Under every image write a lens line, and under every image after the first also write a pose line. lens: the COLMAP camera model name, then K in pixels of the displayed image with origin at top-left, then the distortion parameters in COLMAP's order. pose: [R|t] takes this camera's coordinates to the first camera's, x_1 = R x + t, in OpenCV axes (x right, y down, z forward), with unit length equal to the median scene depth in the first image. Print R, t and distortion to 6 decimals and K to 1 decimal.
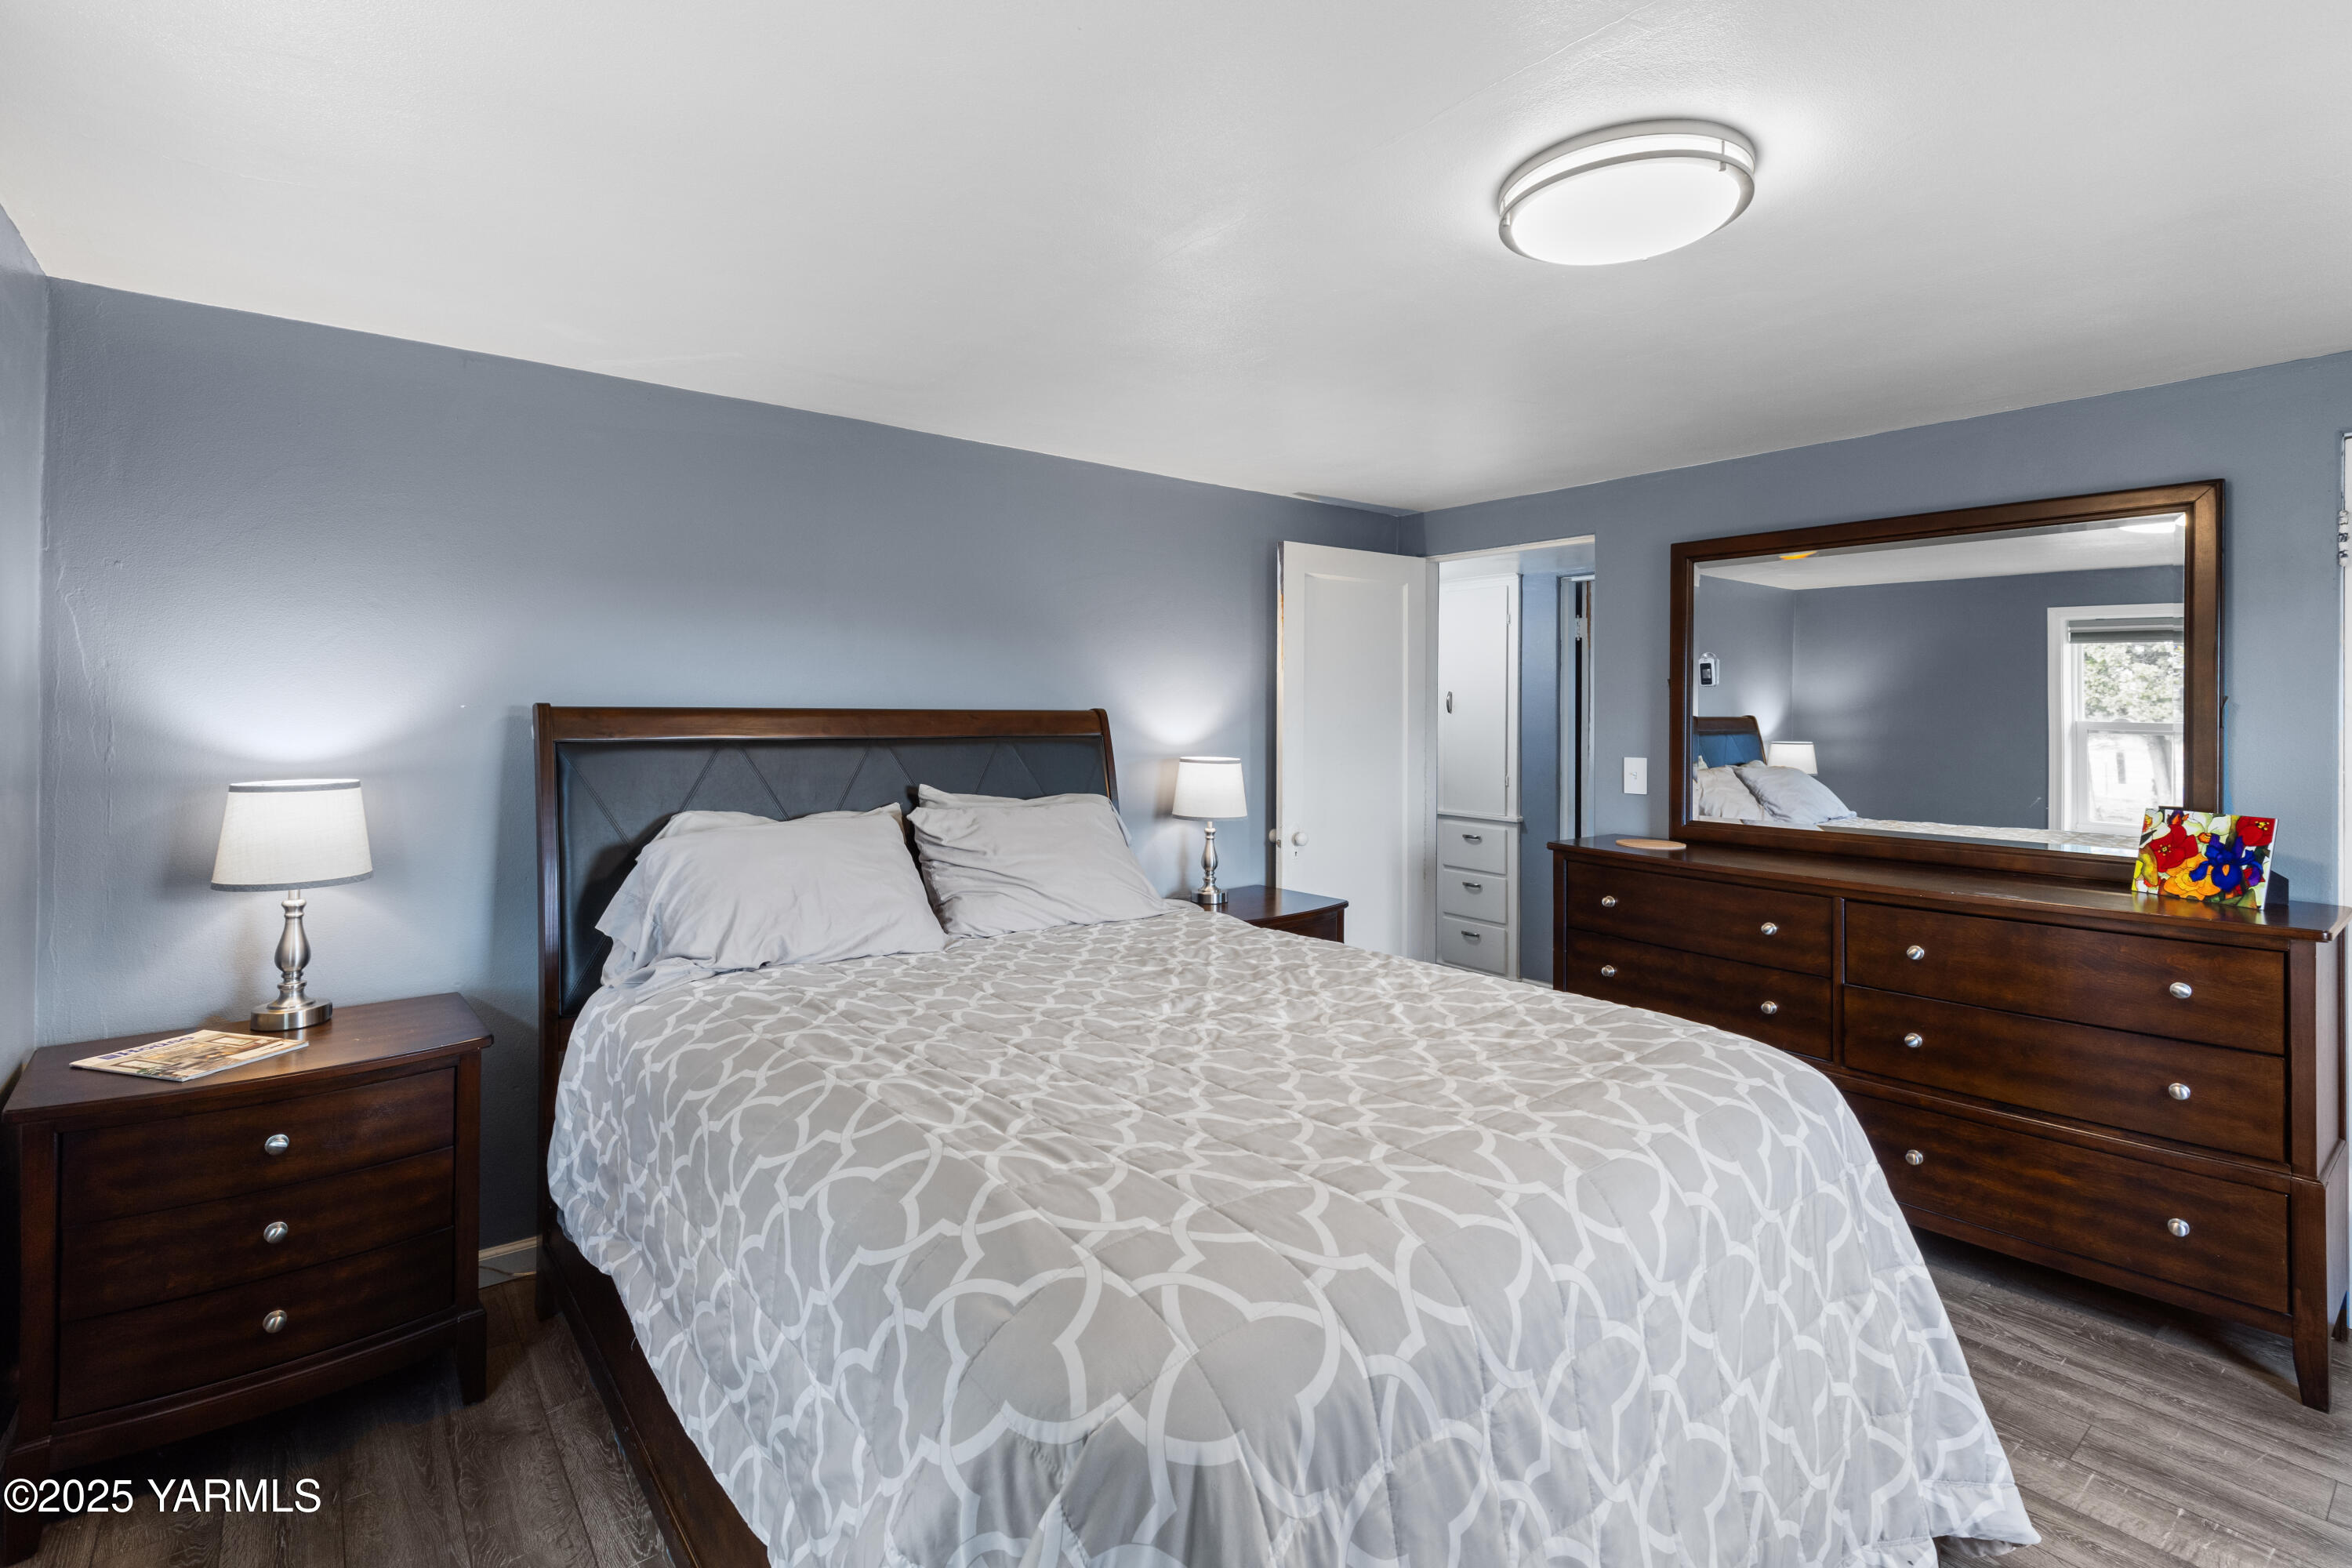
lens RADIAL K [[1069.8, 0, 1132.6], [0, 1069.8, 700.6], [0, 0, 1]] dist [0.009529, -0.000309]
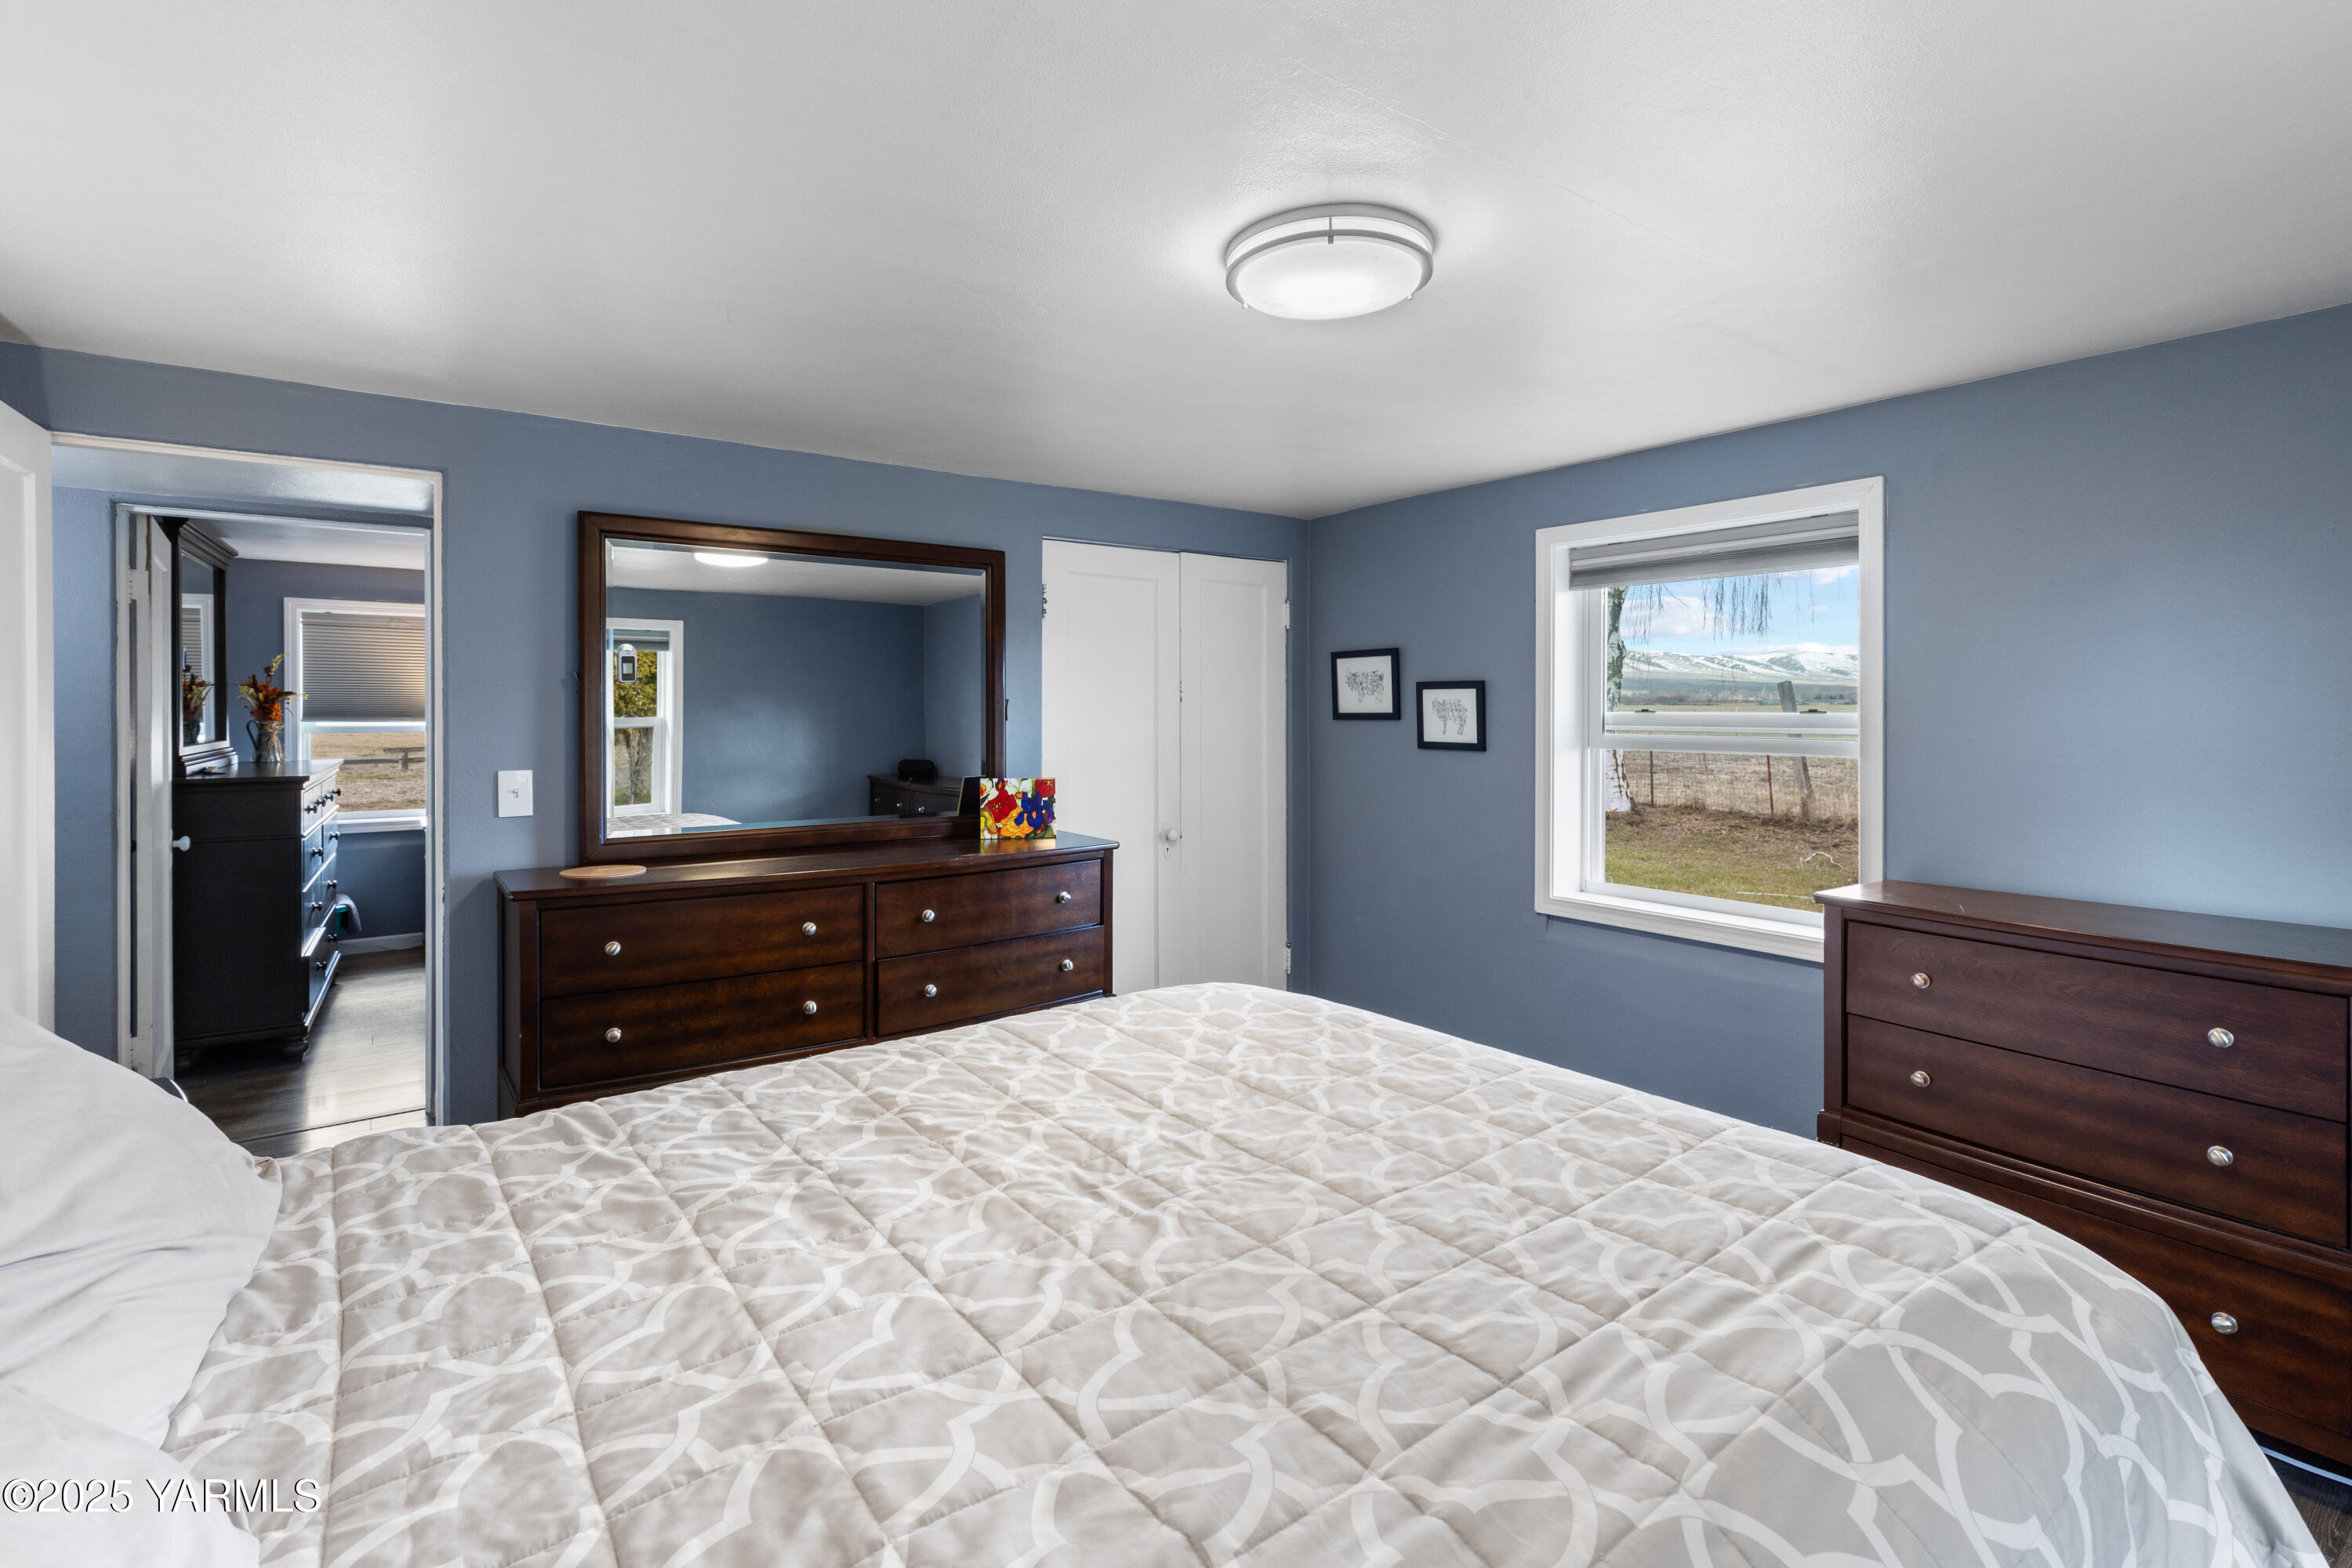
lens RADIAL K [[1069.8, 0, 1188.4], [0, 1069.8, 717.2], [0, 0, 1]] dist [0.009529, -0.000309]
pose [[0.036178, -0.011187, 0.999283, -0.452419], [-0.007052, 0.999910, 0.011449, 0.002534], [-0.999320, -0.007461, 0.036096, 0.718167]]
